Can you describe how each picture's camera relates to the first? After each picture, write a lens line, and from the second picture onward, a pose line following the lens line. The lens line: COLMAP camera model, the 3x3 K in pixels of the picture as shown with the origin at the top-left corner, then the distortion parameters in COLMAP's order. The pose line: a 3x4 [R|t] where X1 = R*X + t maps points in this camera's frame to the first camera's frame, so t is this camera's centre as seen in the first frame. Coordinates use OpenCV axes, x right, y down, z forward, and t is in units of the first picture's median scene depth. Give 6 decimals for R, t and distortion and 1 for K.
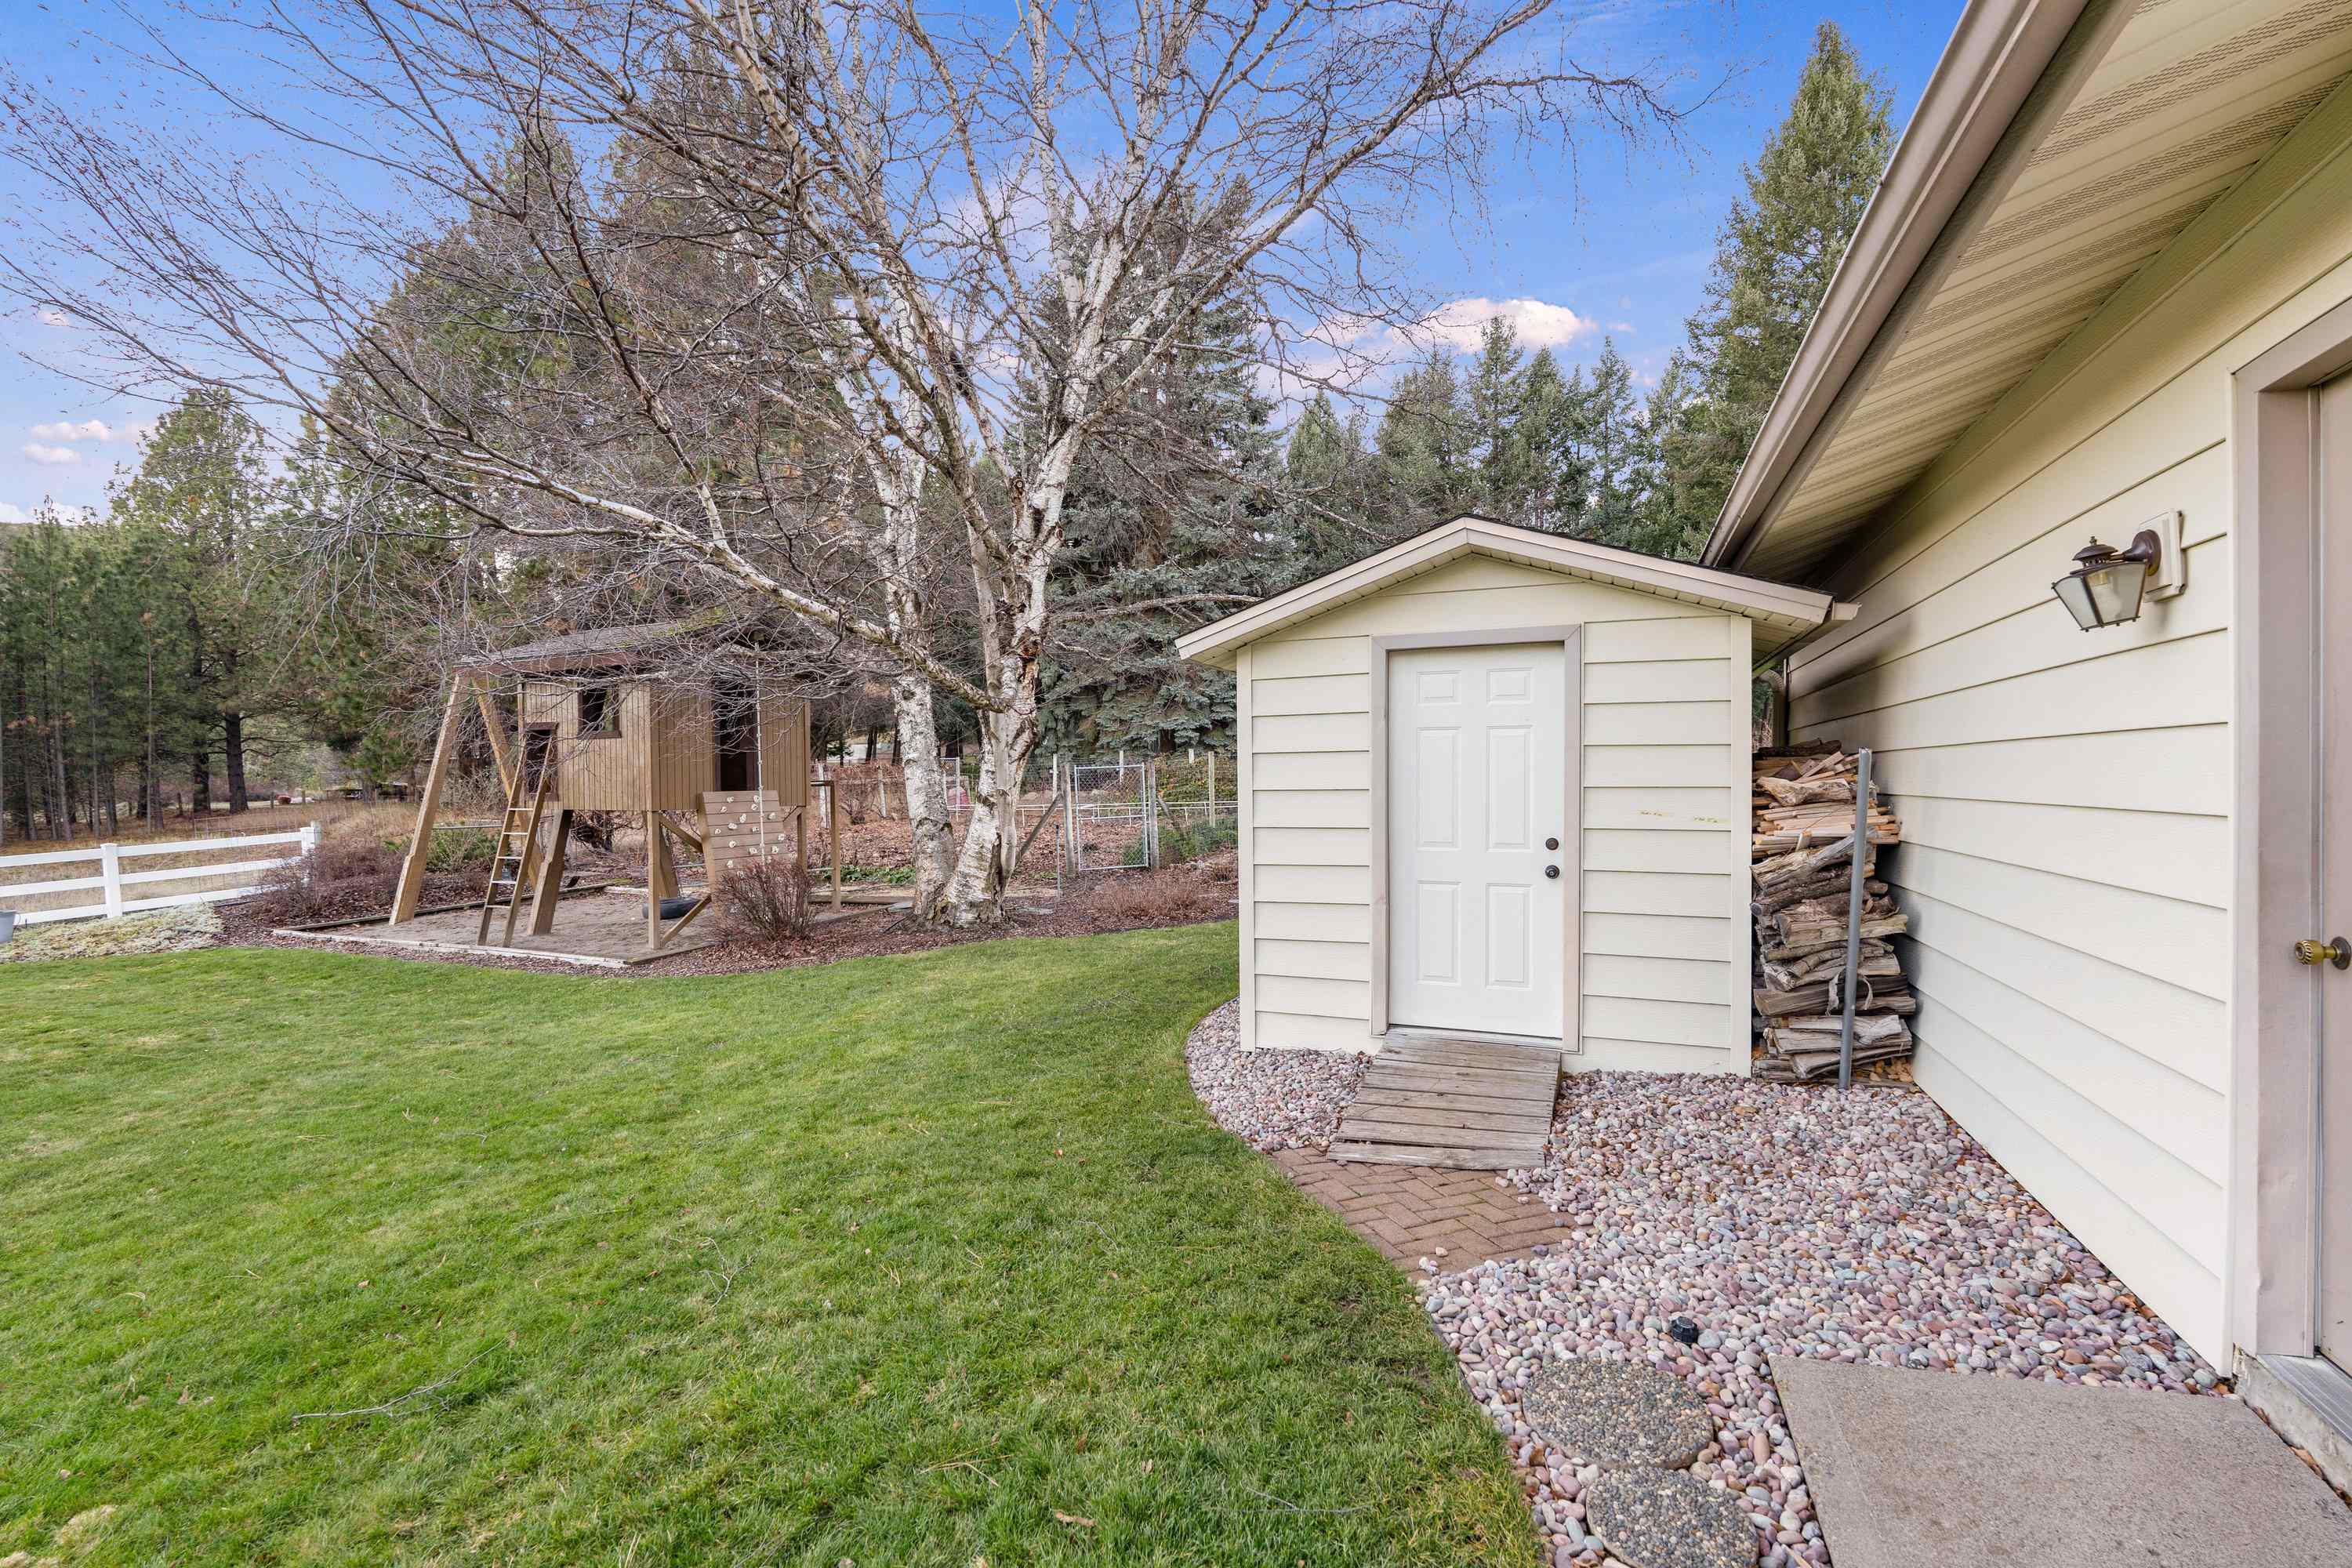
lens RADIAL K [[1037.4, 0, 1177.5], [0, 1037.4, 799.5], [0, 0, 1]] dist [-0.001405, -0.000159]
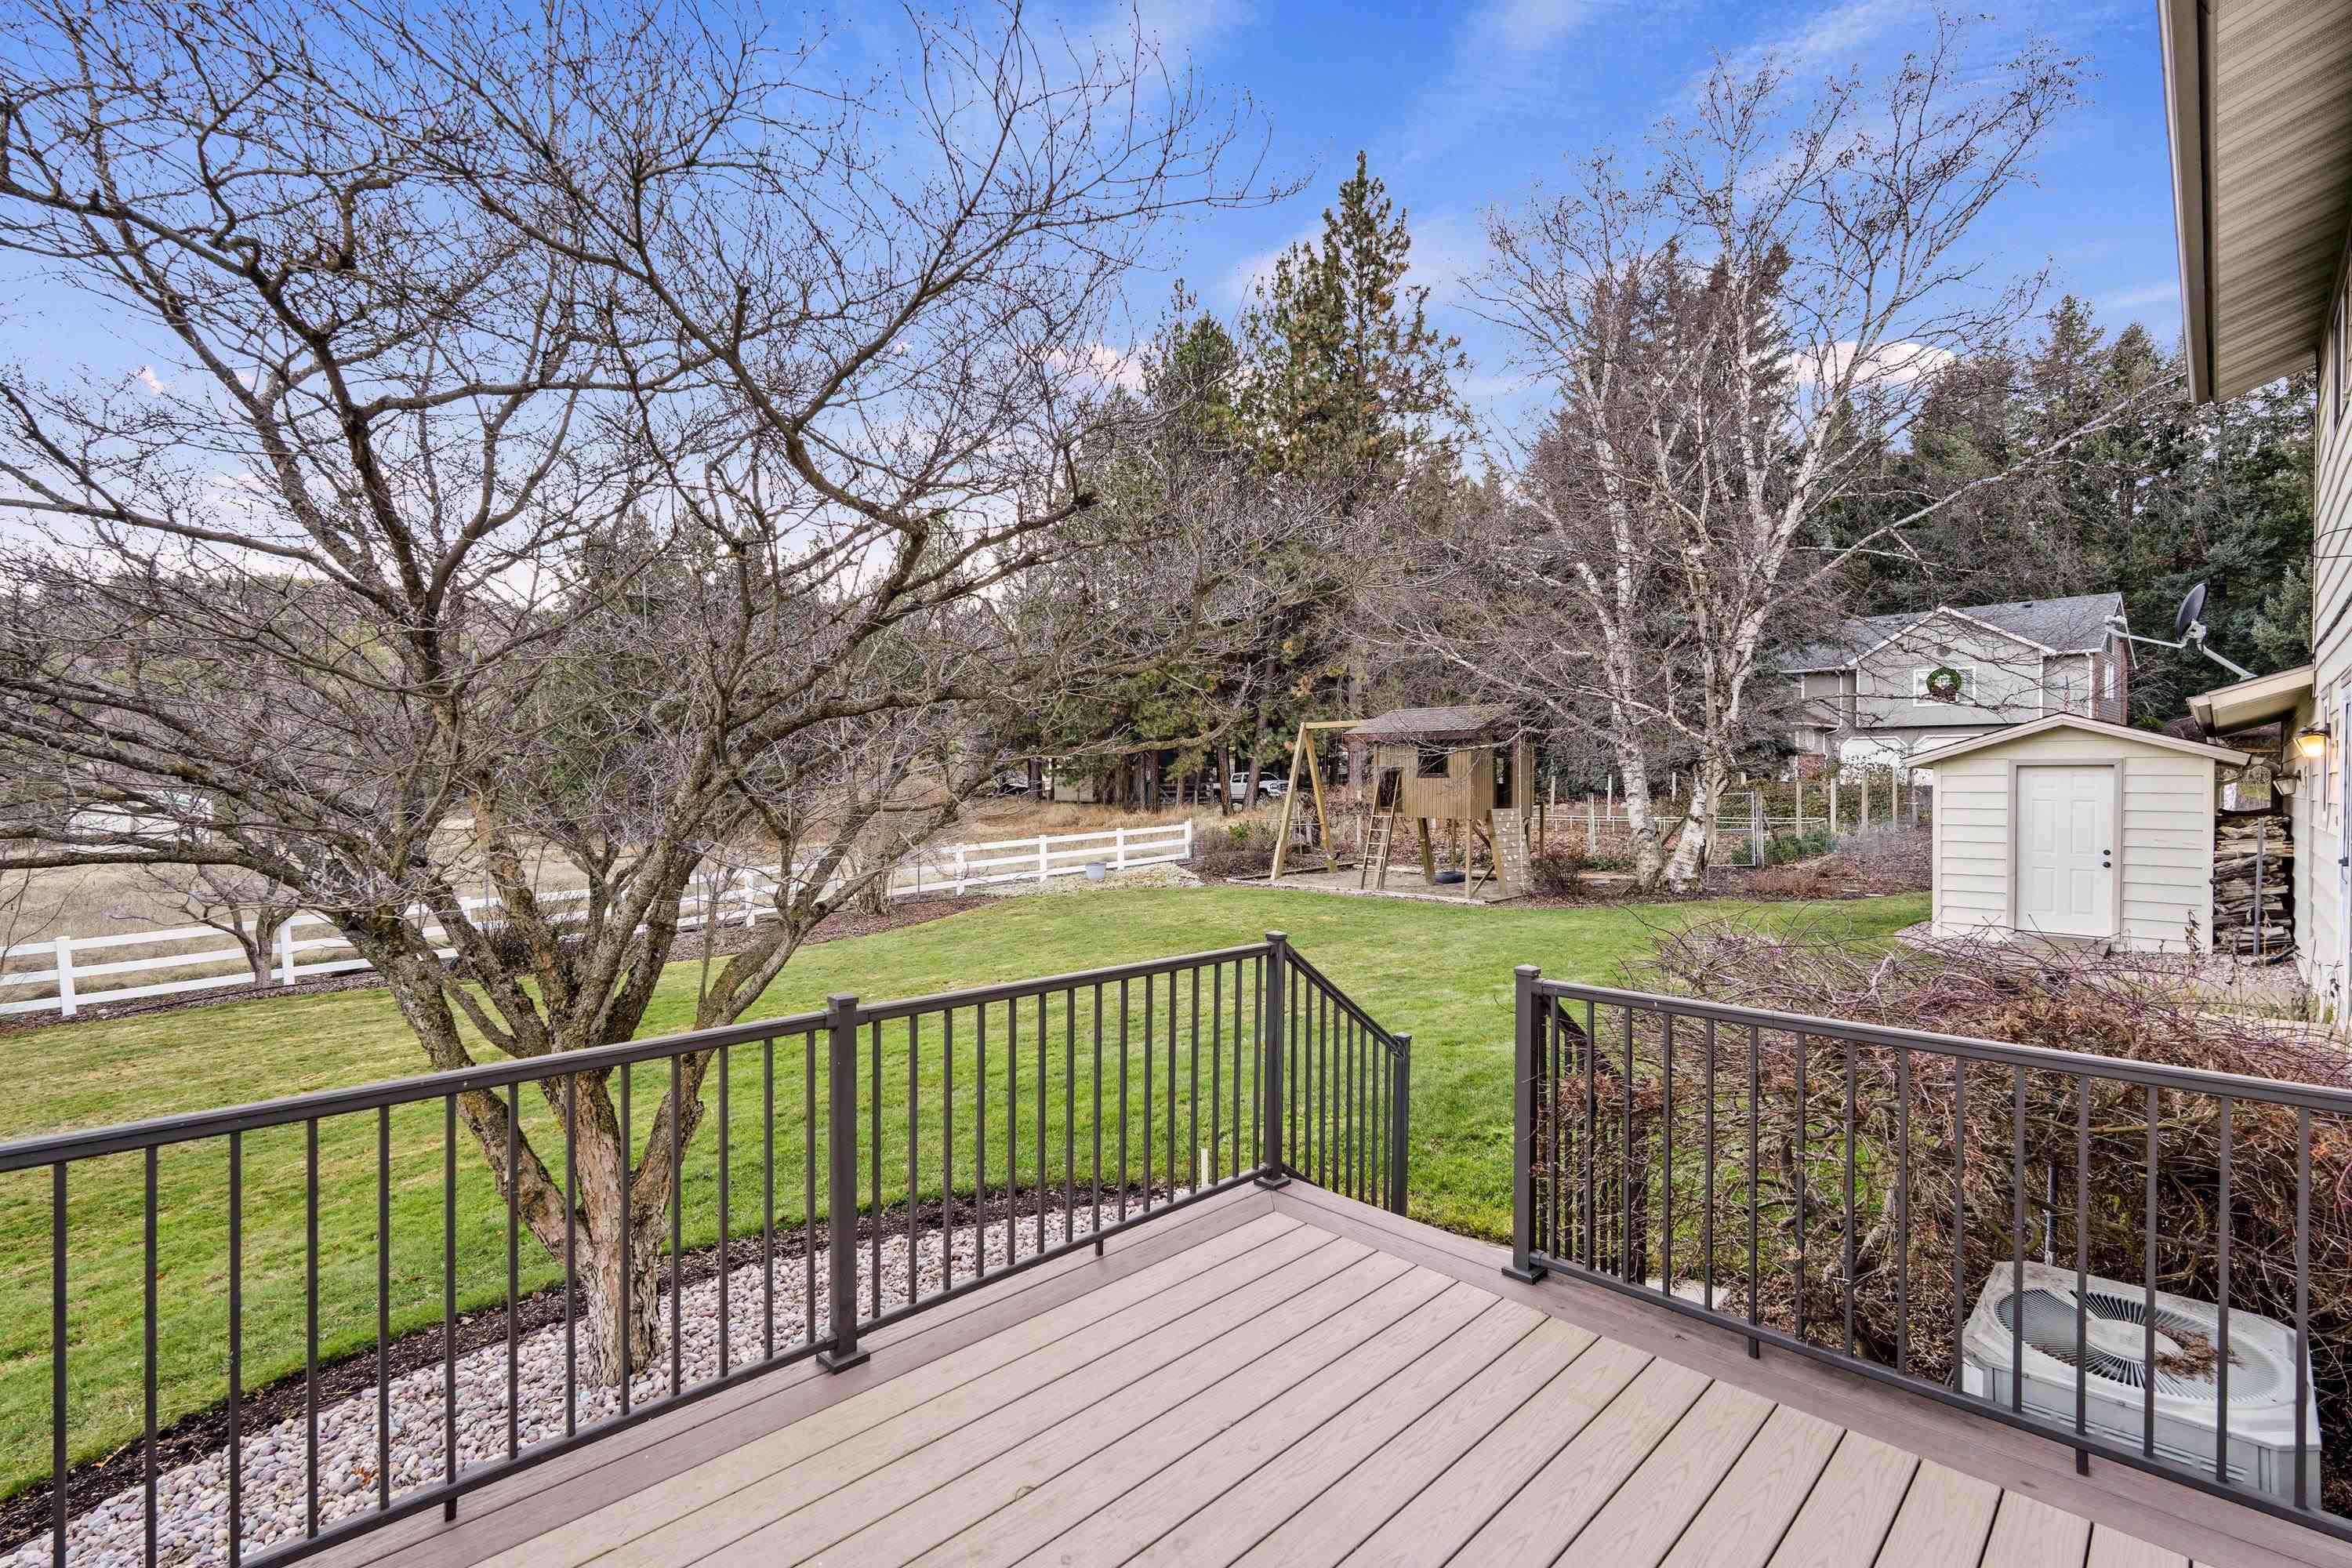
lens RADIAL K [[1037.4, 0, 1177.5], [0, 1037.4, 799.5], [0, 0, 1]] dist [-0.001405, -0.000159]
pose [[0.919097, 0.015128, -0.393740, -0.305680], [-0.015813, 0.999874, 0.001504, -0.022114], [0.393713, 0.004844, 0.919221, -0.933910]]
